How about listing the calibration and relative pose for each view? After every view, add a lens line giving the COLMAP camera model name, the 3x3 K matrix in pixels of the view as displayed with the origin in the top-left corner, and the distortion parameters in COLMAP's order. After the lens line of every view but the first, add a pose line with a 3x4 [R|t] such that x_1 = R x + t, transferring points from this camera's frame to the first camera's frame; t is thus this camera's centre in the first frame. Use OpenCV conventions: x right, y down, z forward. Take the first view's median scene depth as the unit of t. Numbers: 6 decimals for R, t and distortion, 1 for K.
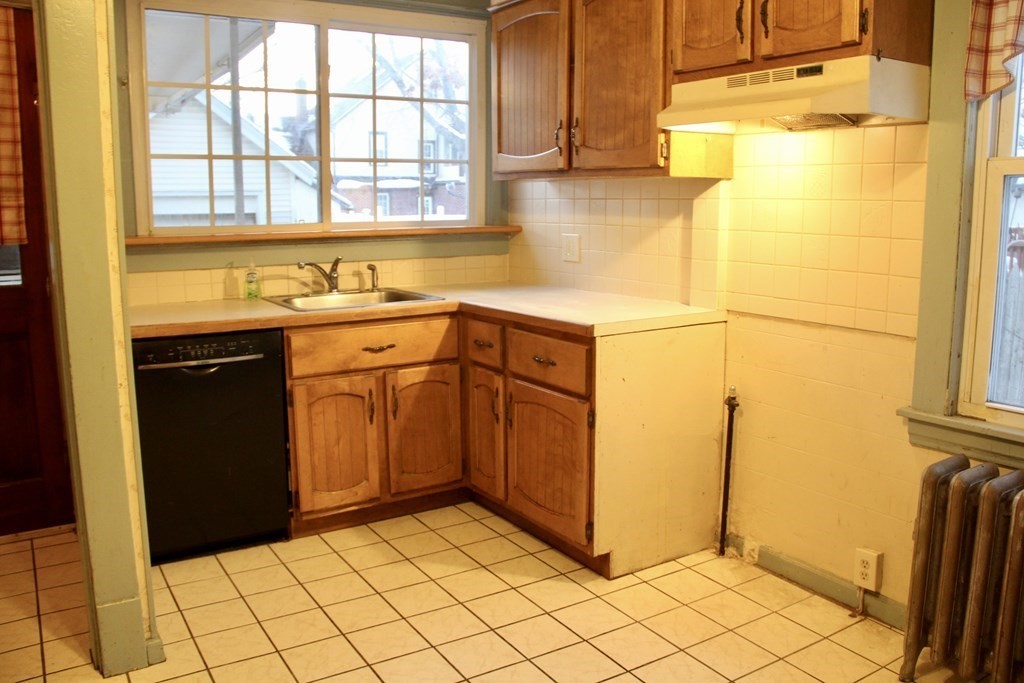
lens RADIAL K [[855.8, 0, 512.0], [0, 855.8, 341.5], [0, 0, 1]] dist [-0.183170, 0.135105]
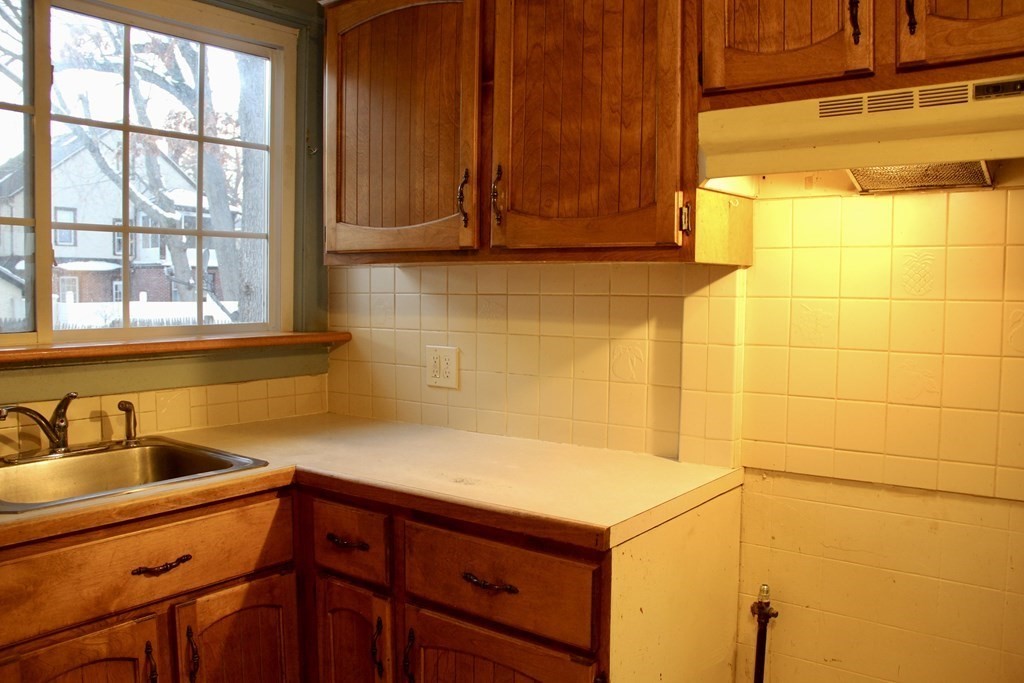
lens RADIAL K [[864.2, 0, 512.0], [0, 864.2, 341.5], [0, 0, 1]] dist [-0.168018, 0.136441]
pose [[0.941890, -0.013972, 0.335631, -0.124042], [0.047132, 0.994748, -0.090856, -0.077265], [-0.332599, 0.101396, 0.937602, 0.410204]]
